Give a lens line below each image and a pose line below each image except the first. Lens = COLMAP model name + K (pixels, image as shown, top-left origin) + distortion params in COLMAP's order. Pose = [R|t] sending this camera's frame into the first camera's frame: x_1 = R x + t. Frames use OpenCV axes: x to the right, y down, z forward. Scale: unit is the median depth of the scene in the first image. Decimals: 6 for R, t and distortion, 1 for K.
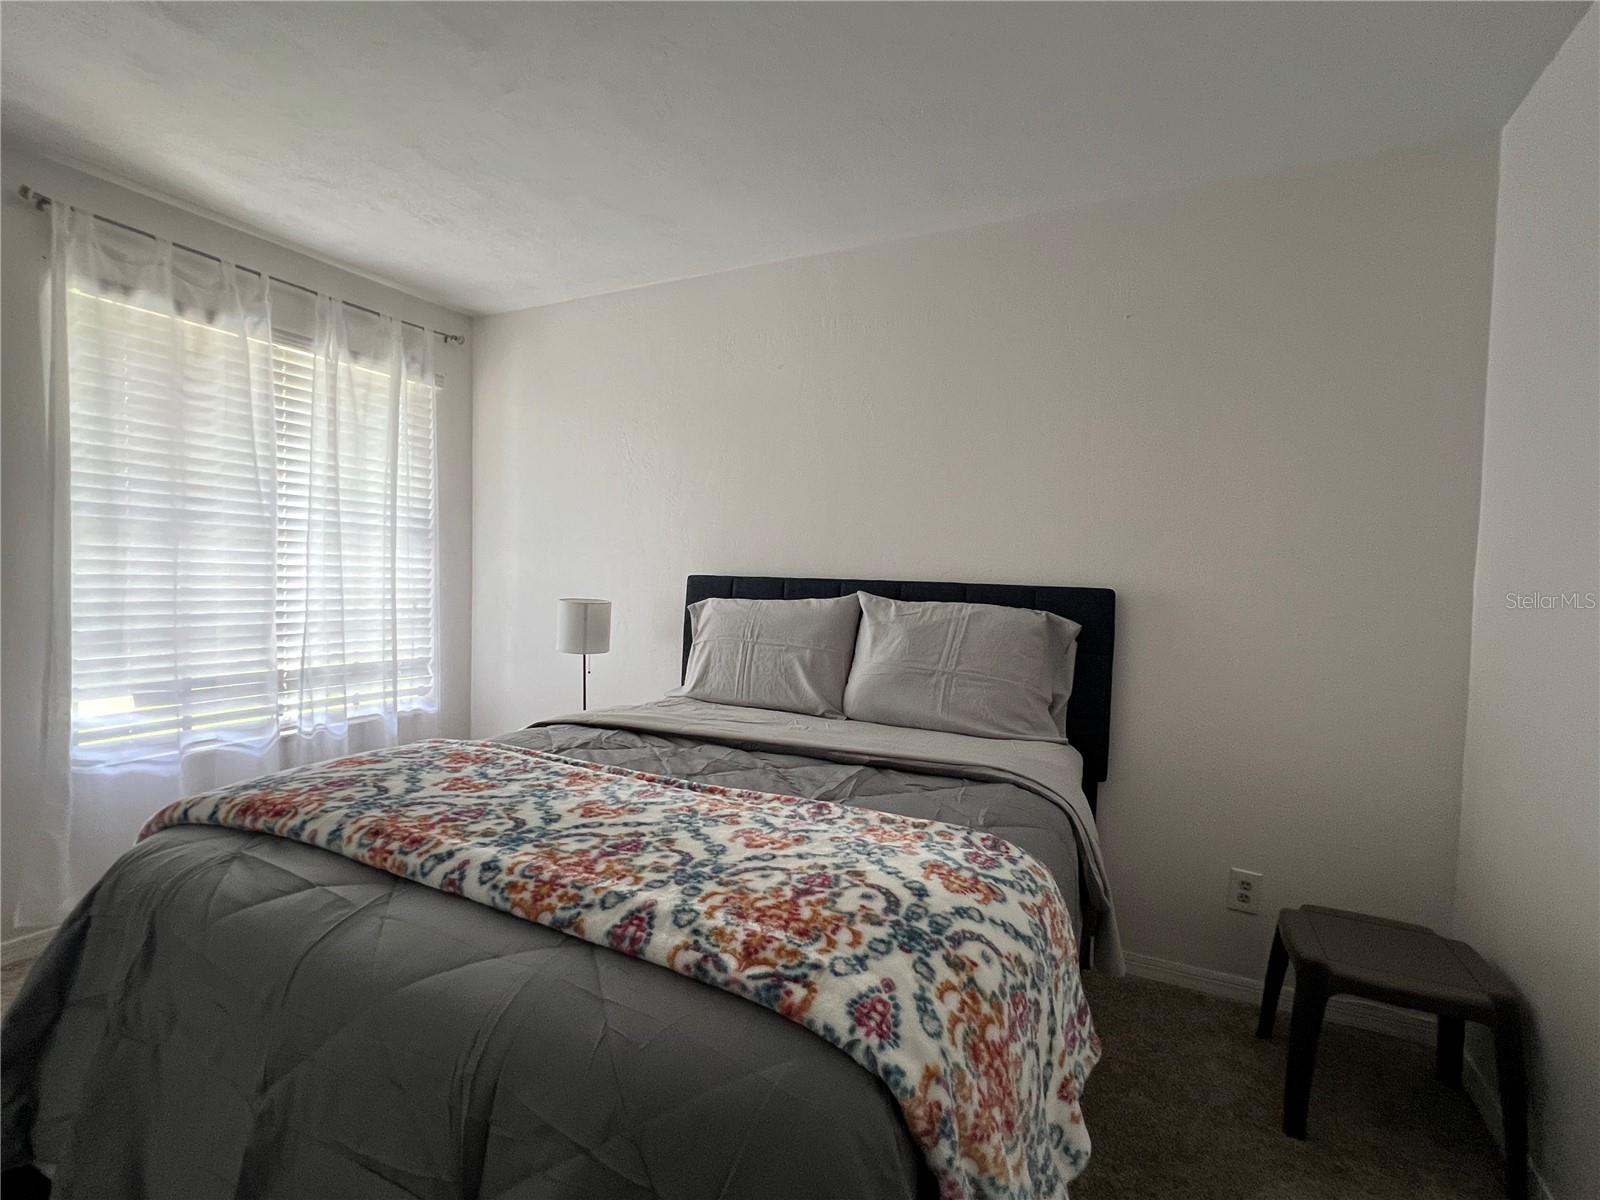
lens RADIAL K [[748.2, 0, 800.0], [0, 748.2, 600.0], [0, 0, 1]] dist [-0.001105, -0.000082]
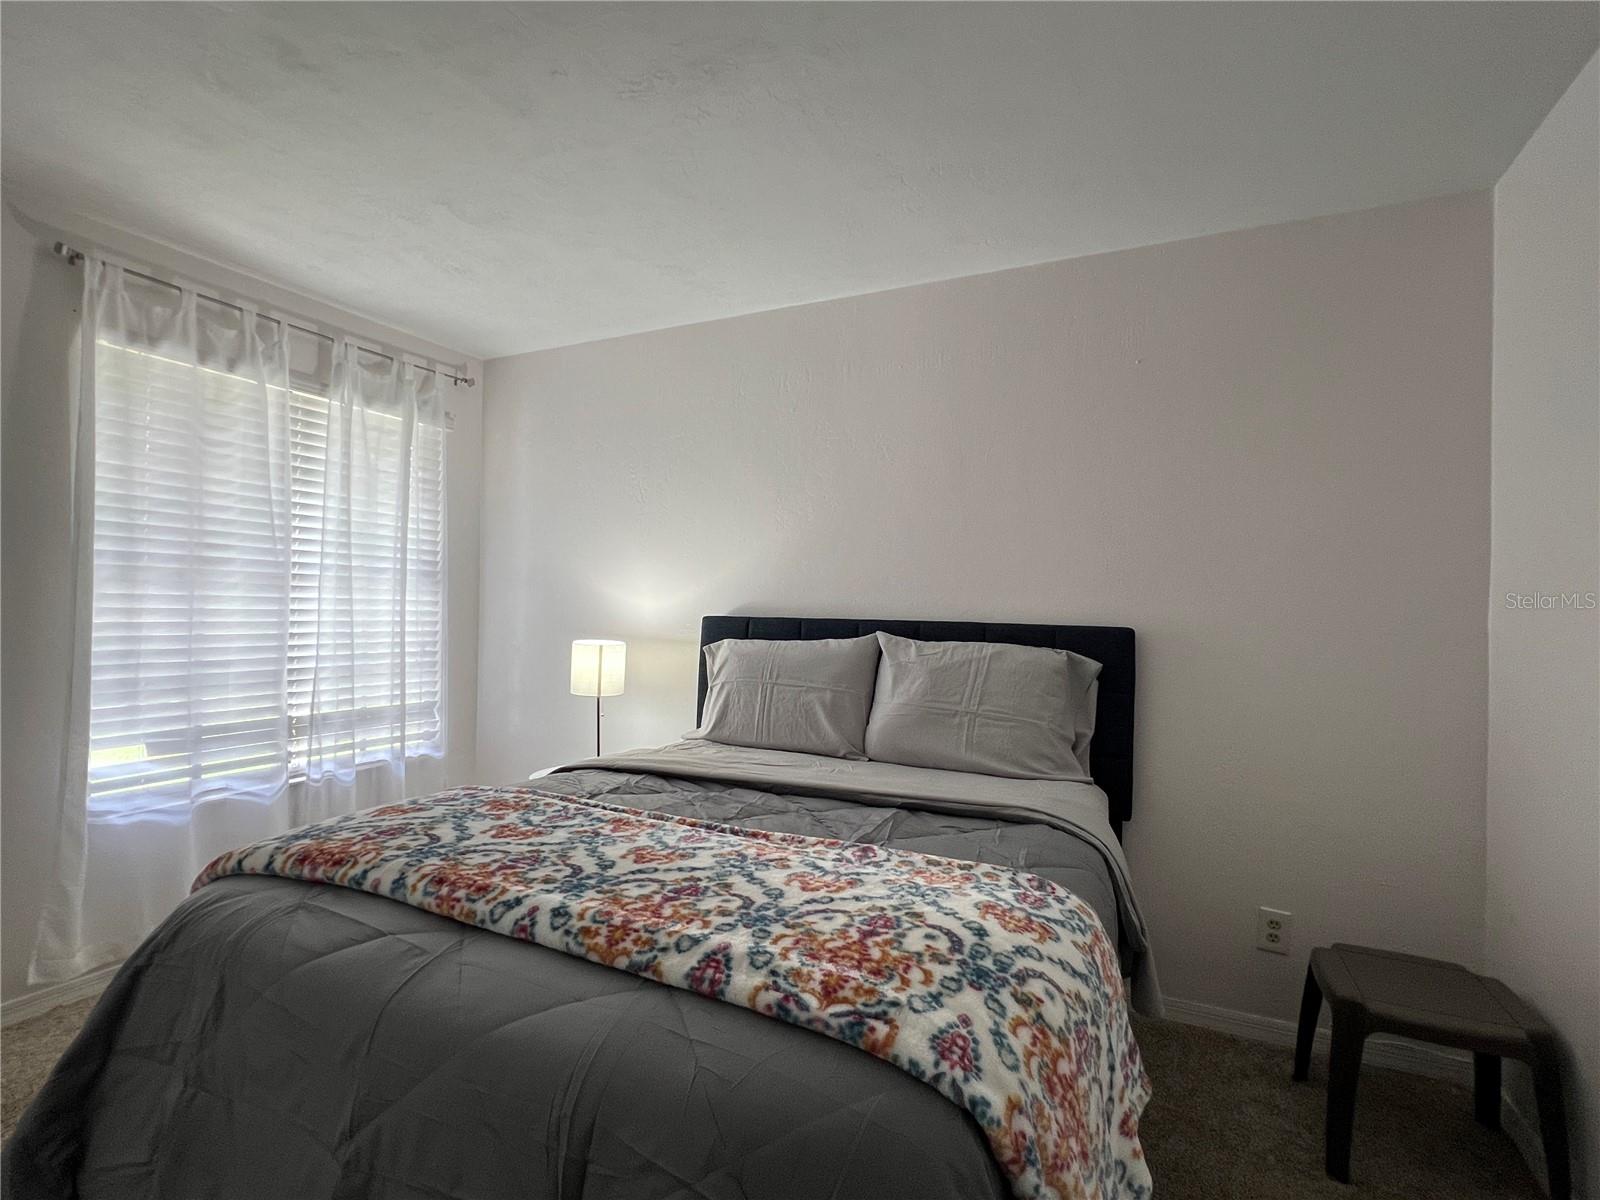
lens RADIAL K [[769.9, 0, 800.0], [0, 769.9, 600.0], [0, 0, 1]] dist [-0.001408, 0.000448]
pose [[0.999905, -0.008797, 0.010599, -0.081390], [0.009262, 0.998960, -0.044644, -0.019920], [-0.010195, 0.044738, 0.998947, -0.070273]]
